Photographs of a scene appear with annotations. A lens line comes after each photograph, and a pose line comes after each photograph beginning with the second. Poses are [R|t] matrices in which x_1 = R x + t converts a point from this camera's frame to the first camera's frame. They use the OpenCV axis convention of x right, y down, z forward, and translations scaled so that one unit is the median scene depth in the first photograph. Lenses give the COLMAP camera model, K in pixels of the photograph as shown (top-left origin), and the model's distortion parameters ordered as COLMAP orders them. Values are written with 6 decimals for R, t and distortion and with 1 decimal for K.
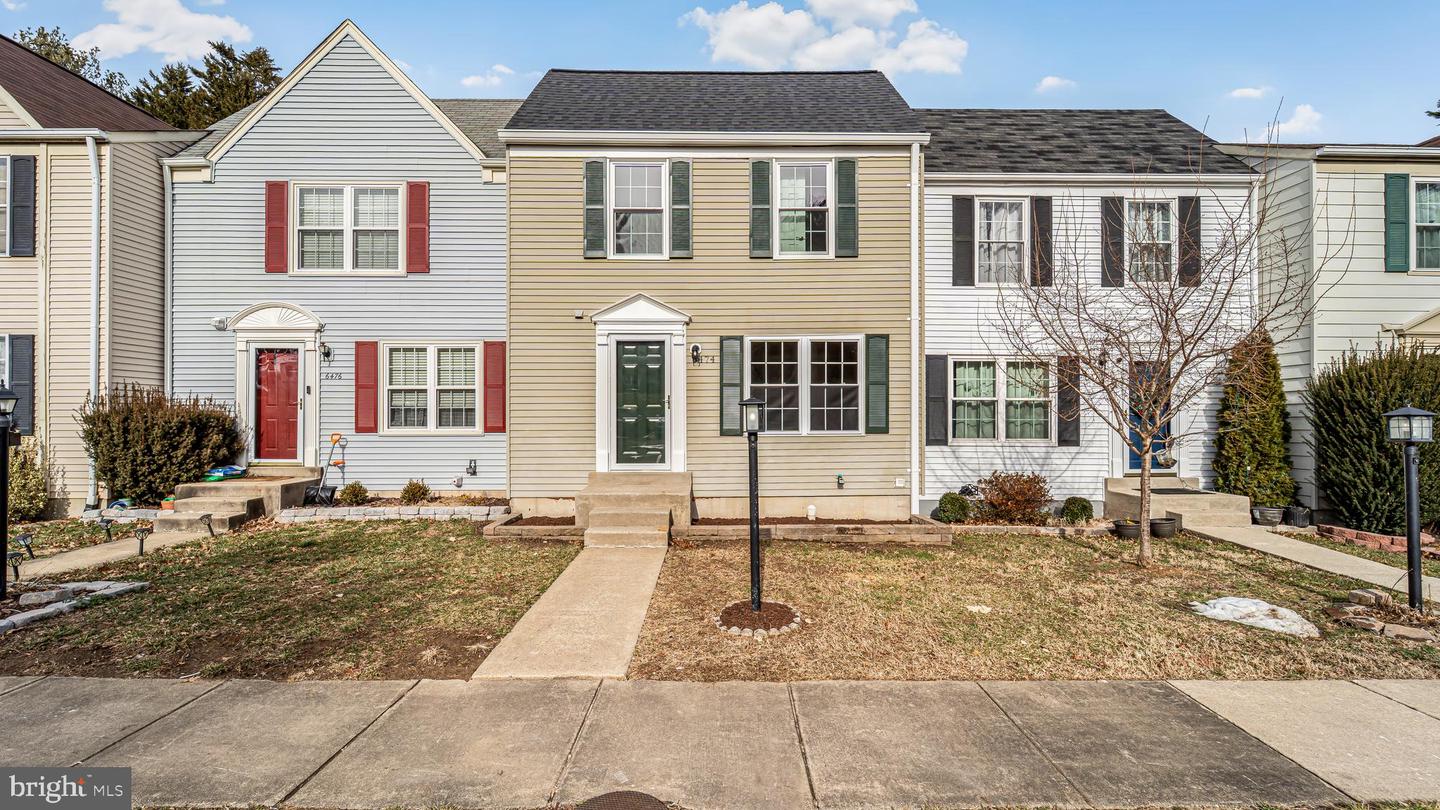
lens RADIAL K [[585.7, 0, 723.3], [0, 585.7, 402.1], [0, 0, 1]] dist [0.000804, -0.000831]
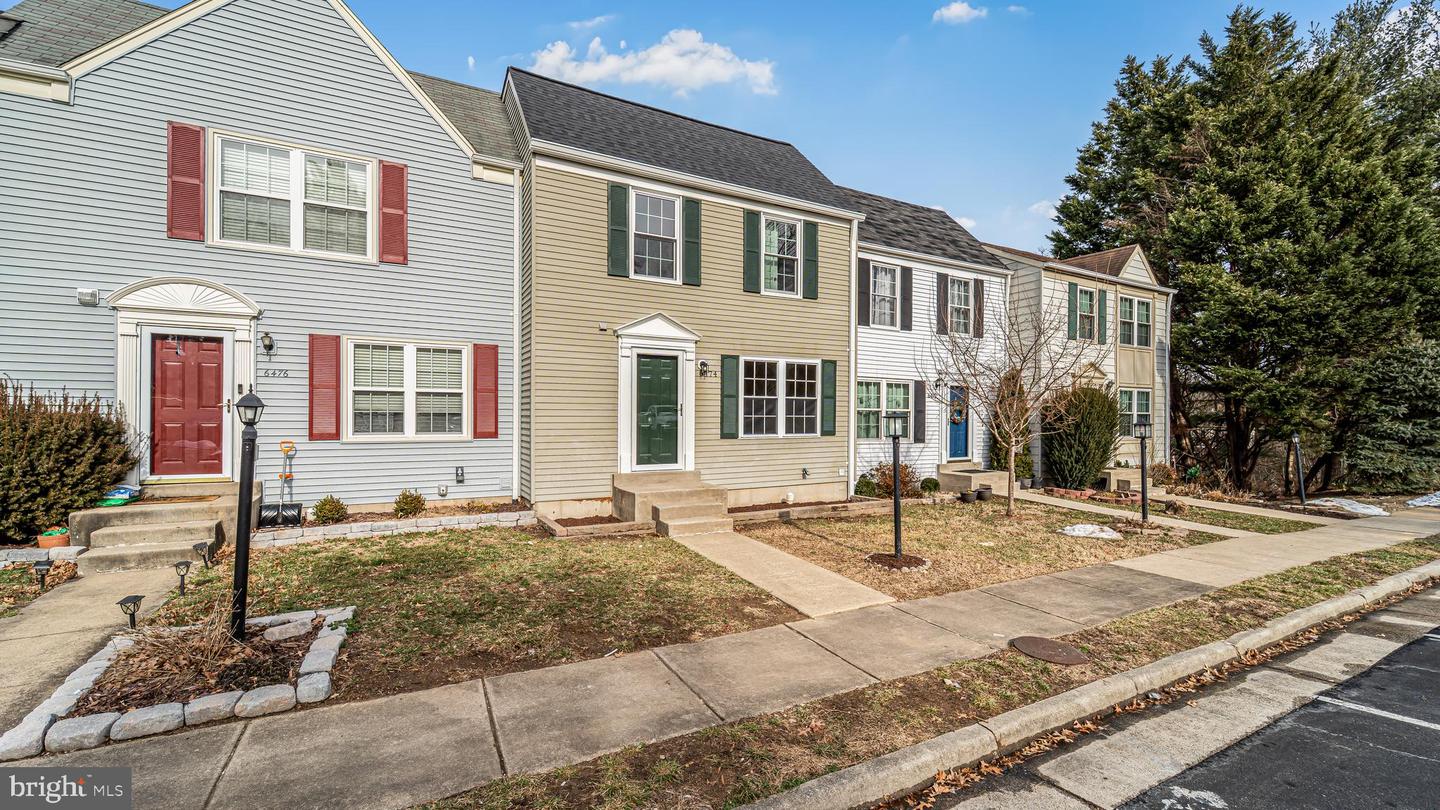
lens RADIAL K [[585.7, 0, 717.9], [0, 585.7, 409.4], [0, 0, 1]] dist [0.000804, -0.000831]
pose [[0.884878, 0.011702, 0.465675, -0.552344], [-0.016448, 0.999846, 0.006131, -0.009007], [-0.465532, -0.013084, 0.884934, -0.045233]]
